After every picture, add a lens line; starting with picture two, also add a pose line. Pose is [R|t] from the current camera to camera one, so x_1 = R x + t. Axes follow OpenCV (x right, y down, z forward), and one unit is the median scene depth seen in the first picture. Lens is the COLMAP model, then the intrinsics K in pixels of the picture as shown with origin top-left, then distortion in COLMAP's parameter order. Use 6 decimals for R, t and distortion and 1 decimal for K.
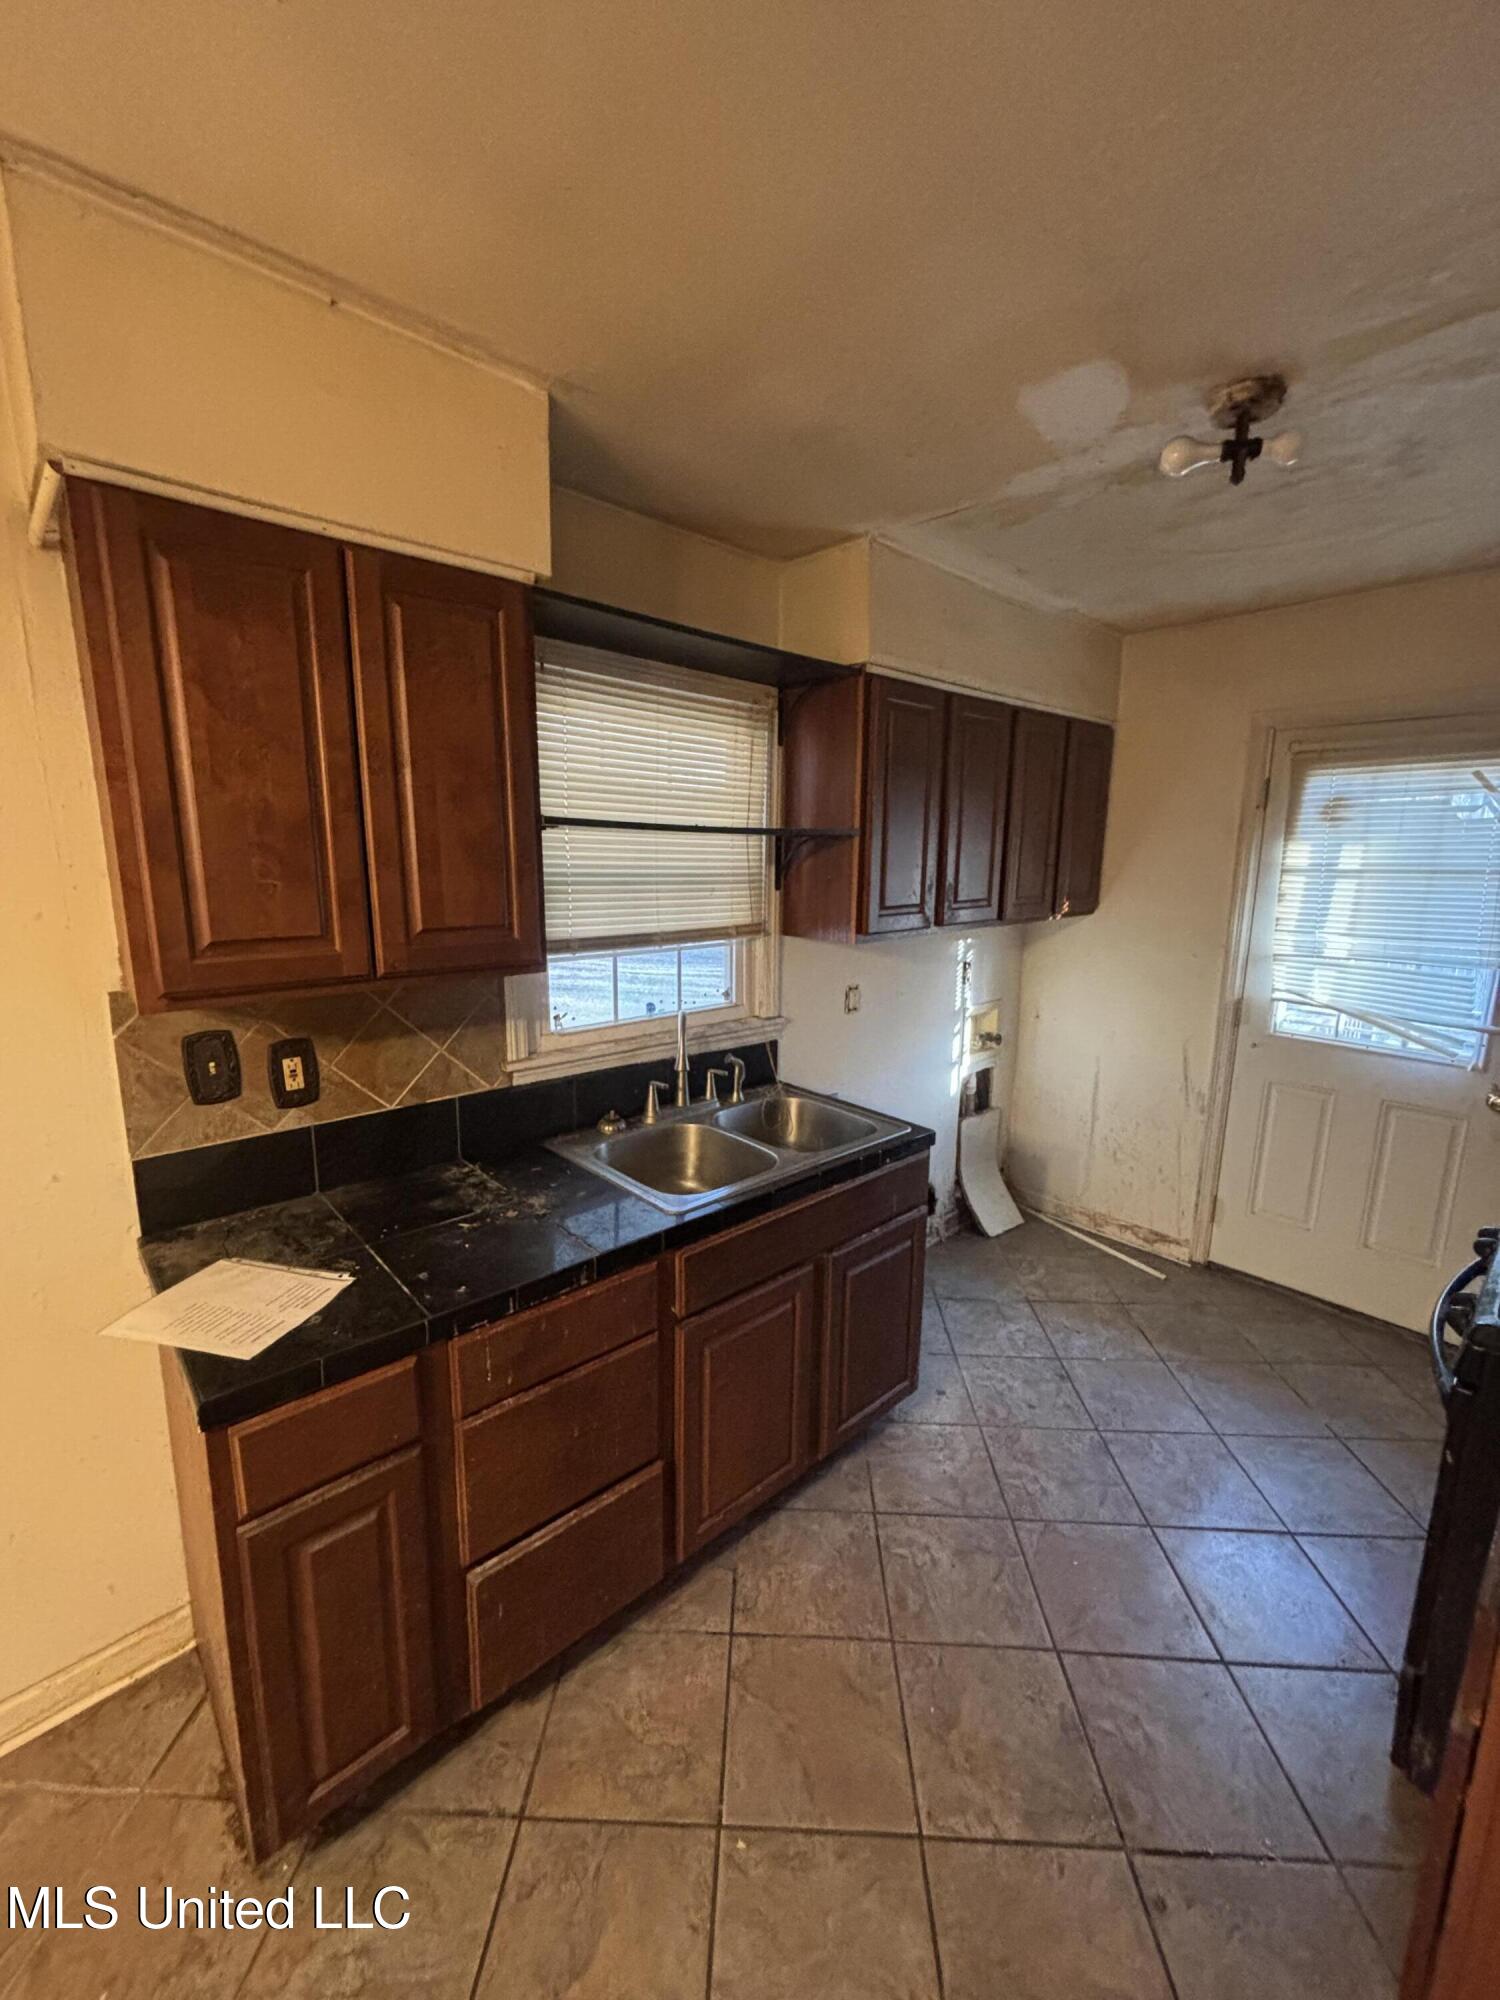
lens RADIAL K [[805.0, 0, 749.3], [0, 805.0, 998.5], [0, 0, 1]] dist [0.006281, -0.000264]
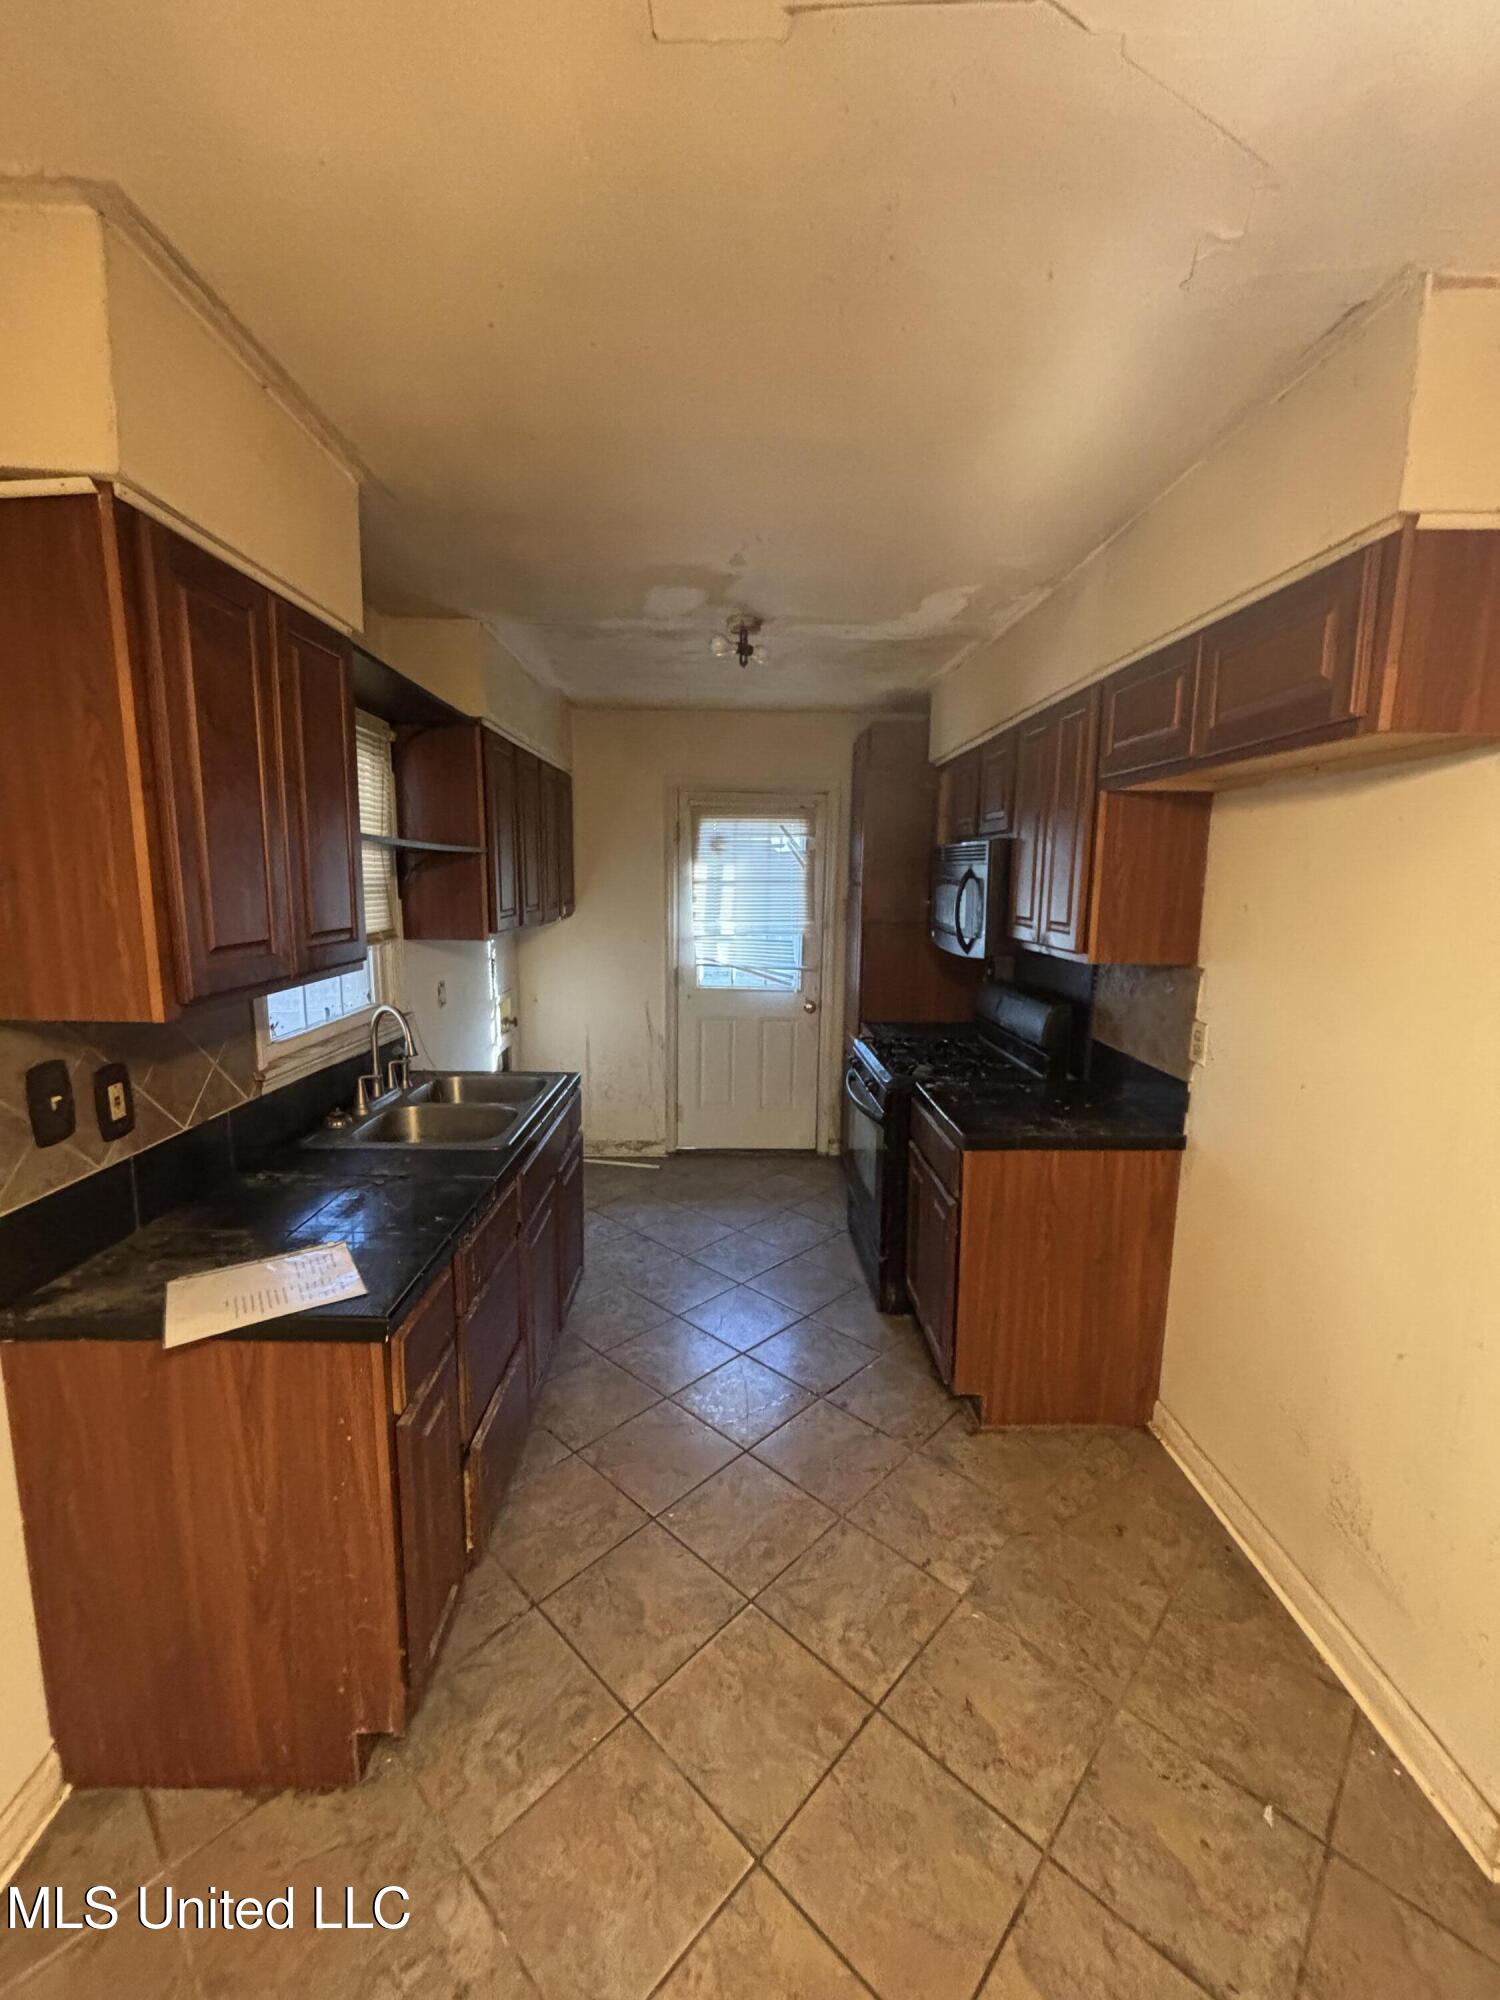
lens RADIAL K [[805.0, 0, 734.9], [0, 805.0, 996.9], [0, 0, 1]] dist [0.006281, -0.000264]
pose [[0.669704, -0.111567, 0.734200, -0.511122], [0.129237, 0.991074, 0.032717, 0.024283], [-0.731297, 0.072976, 0.678144, -0.102992]]
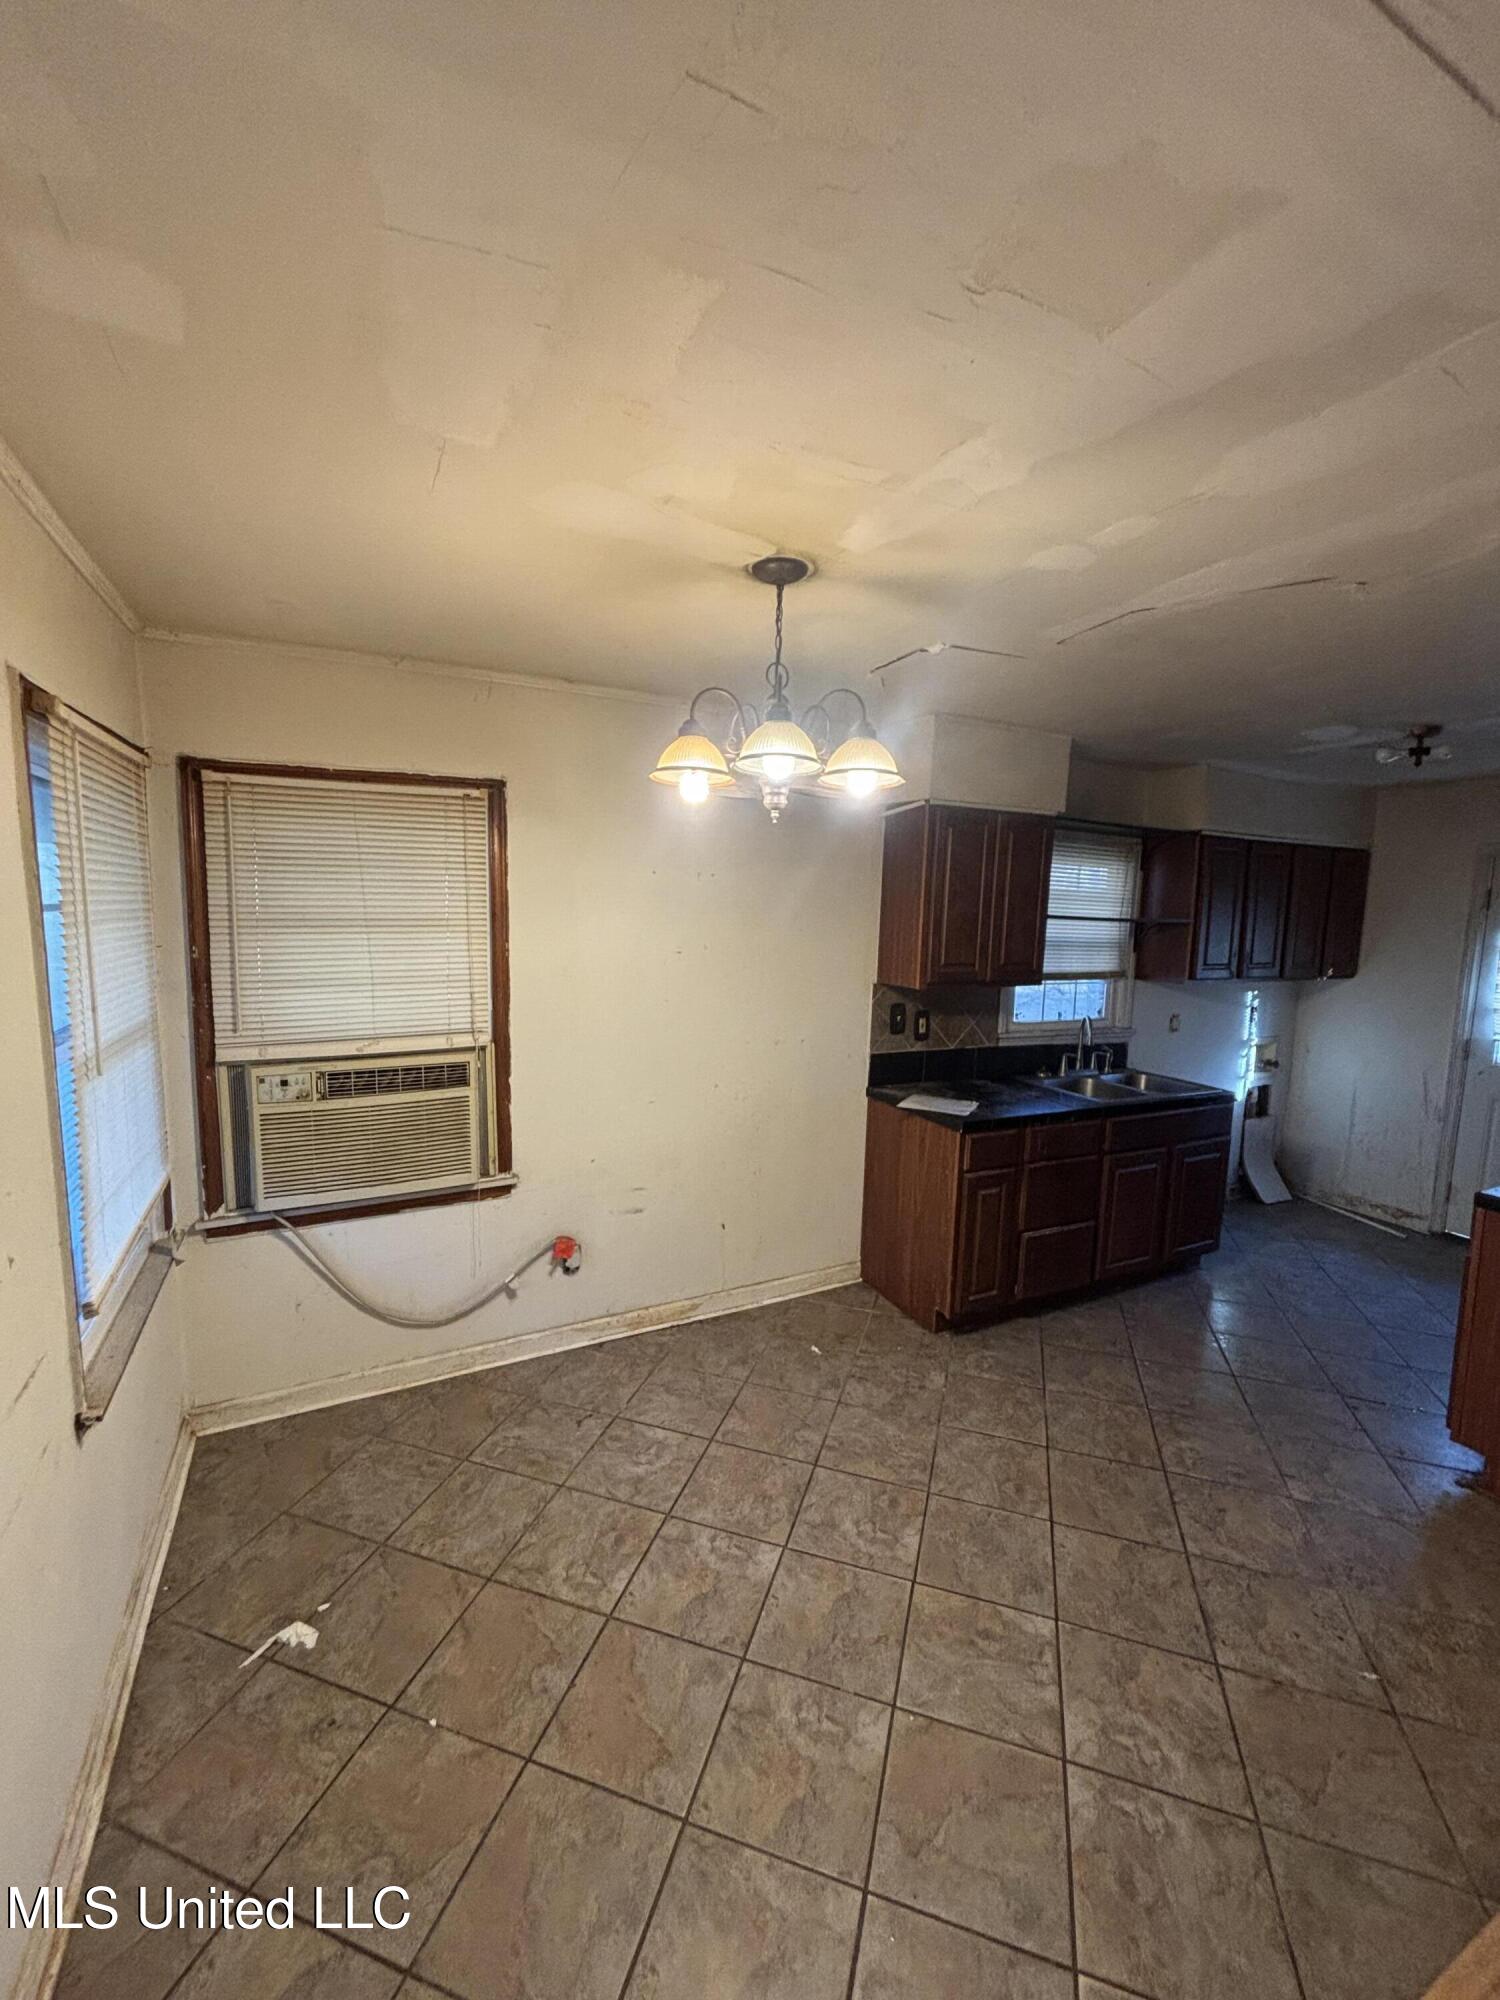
lens RADIAL K [[805.0, 0, 767.8], [0, 805.0, 997.7], [0, 0, 1]] dist [0.006281, -0.000264]
pose [[0.965960, 0.050537, -0.253707, -0.282106], [-0.070135, 0.995162, -0.068798, 0.134707], [0.249003, 0.084249, 0.964831, -0.850152]]
